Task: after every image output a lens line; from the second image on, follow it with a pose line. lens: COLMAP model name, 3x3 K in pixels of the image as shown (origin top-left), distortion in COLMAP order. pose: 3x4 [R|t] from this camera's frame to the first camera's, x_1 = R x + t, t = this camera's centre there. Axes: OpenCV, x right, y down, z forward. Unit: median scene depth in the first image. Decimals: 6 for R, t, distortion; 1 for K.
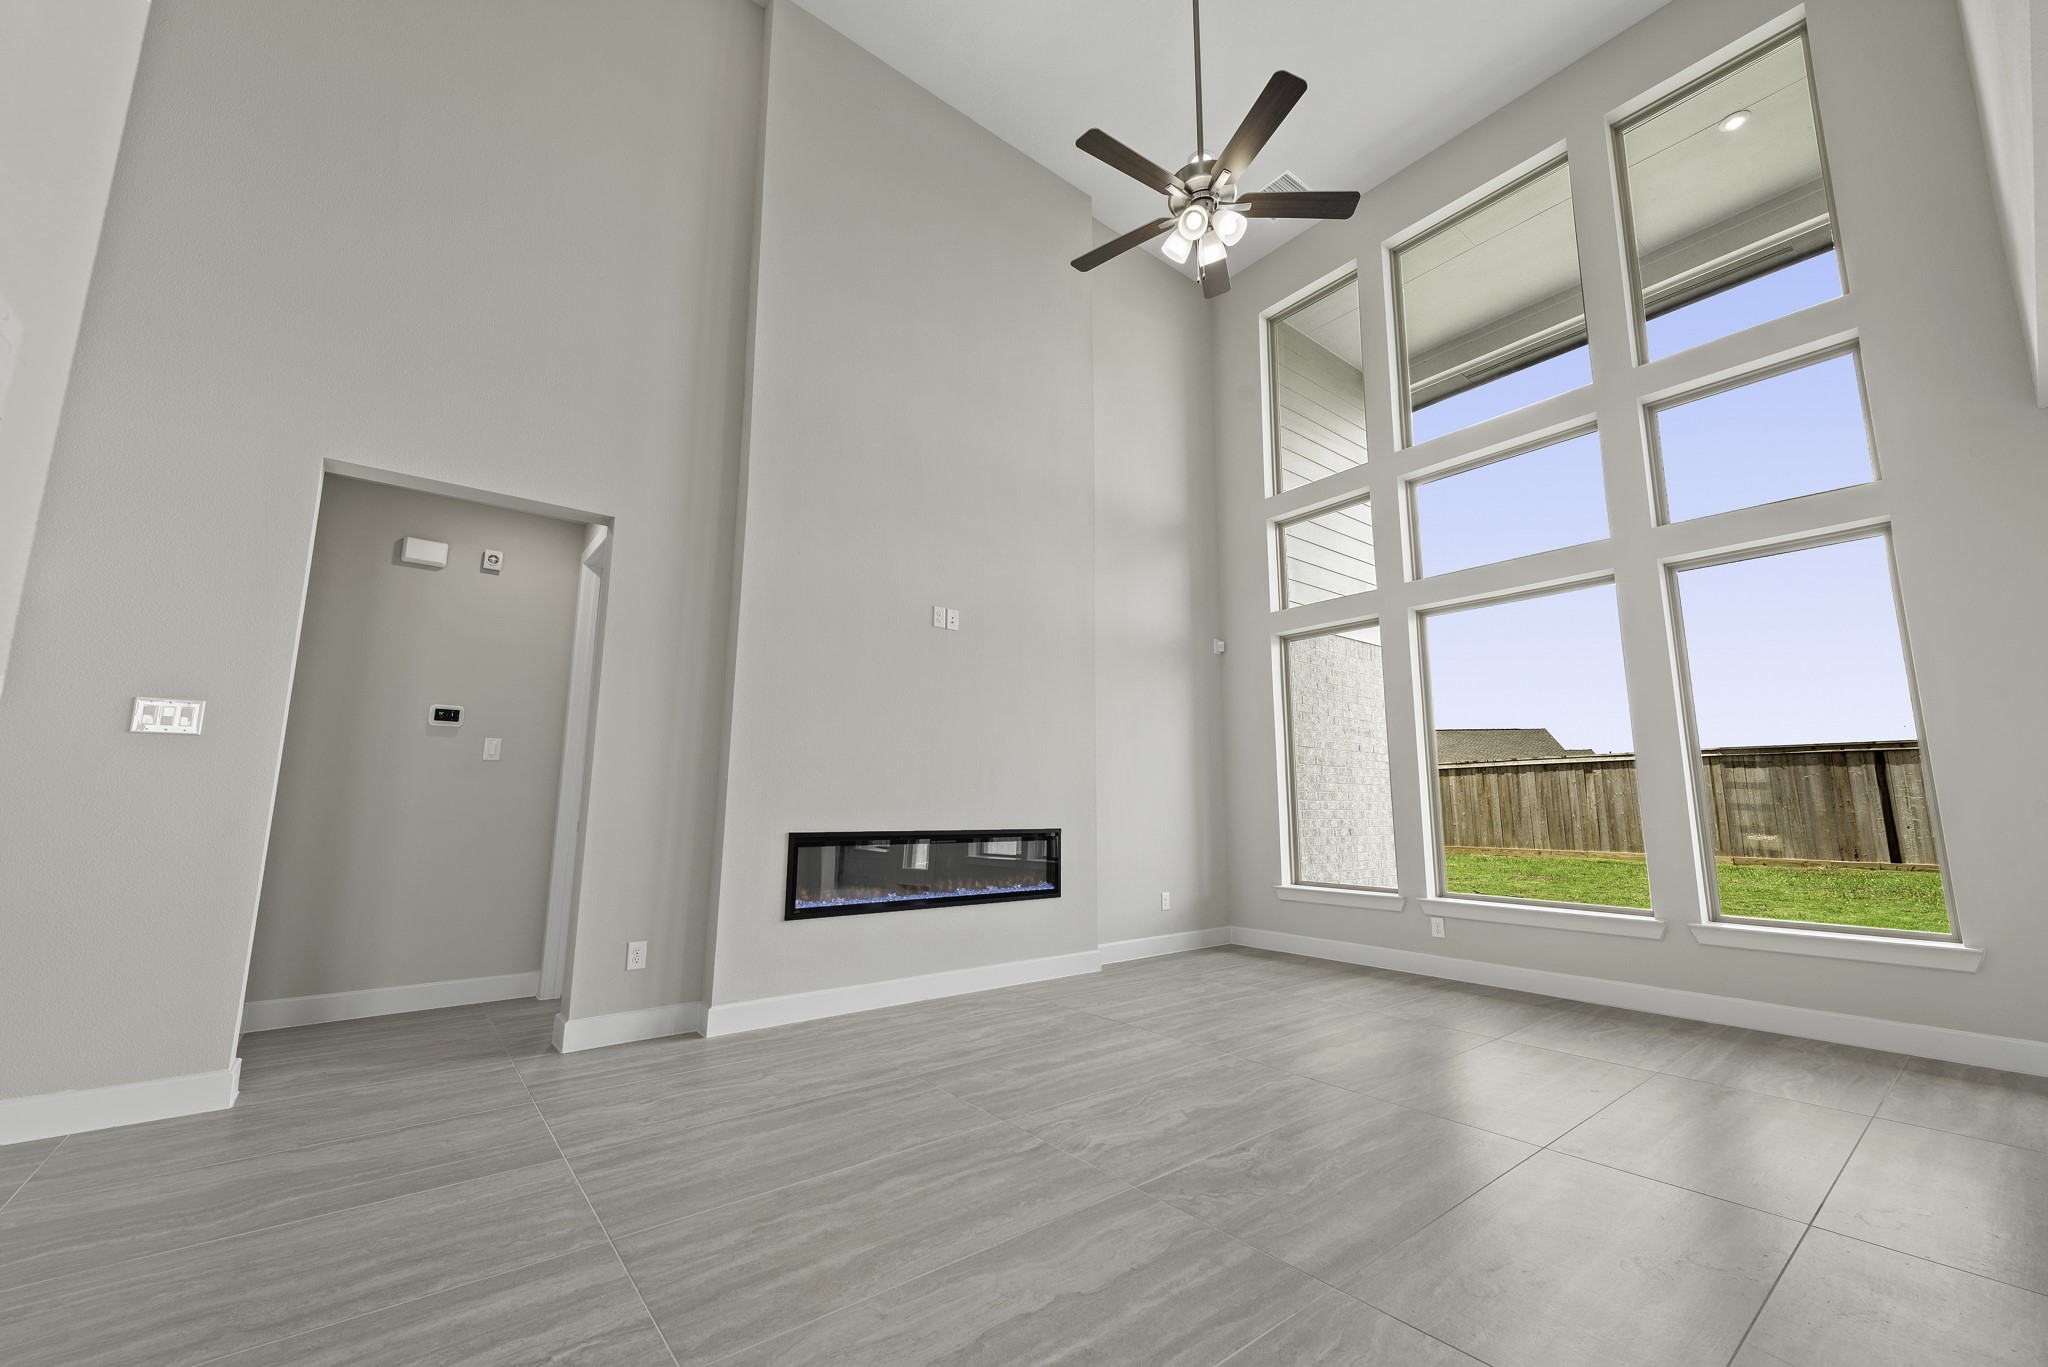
lens RADIAL K [[805.7, 0, 1028.8], [0, 805.7, 683.9], [0, 0, 1]] dist [0.005848, -0.000180]
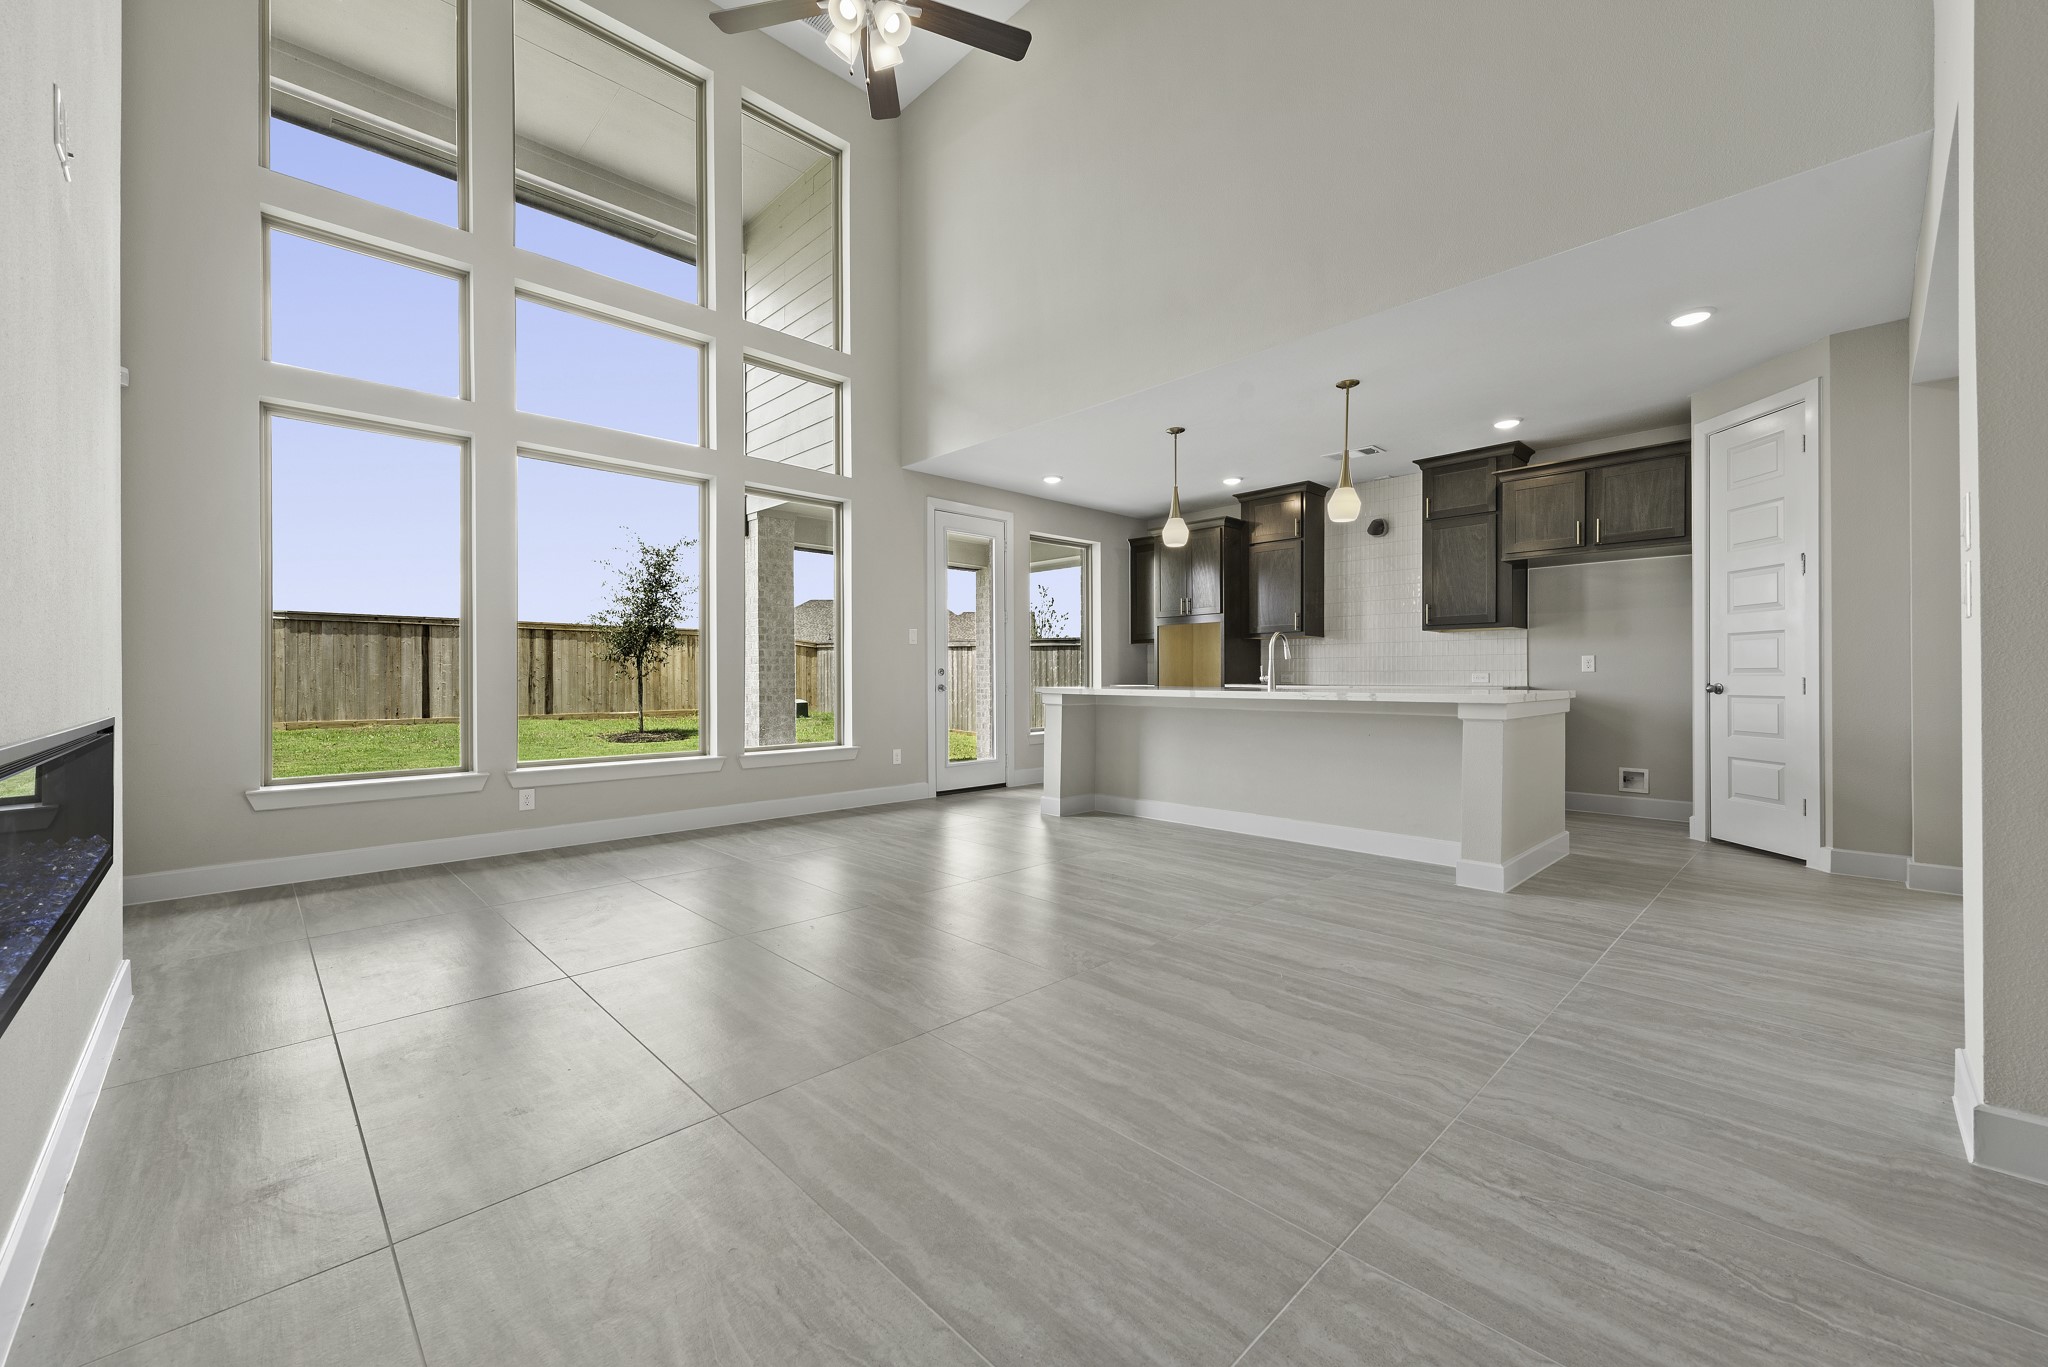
lens RADIAL K [[805.7, 0, 1022.0], [0, 805.7, 676.5], [0, 0, 1]] dist [0.005848, -0.000180]
pose [[-0.090201, -0.006766, 0.995901, -1.282560], [-0.146568, 0.989179, -0.006555, 0.234181], [-0.985080, -0.146558, -0.090216, 1.500197]]
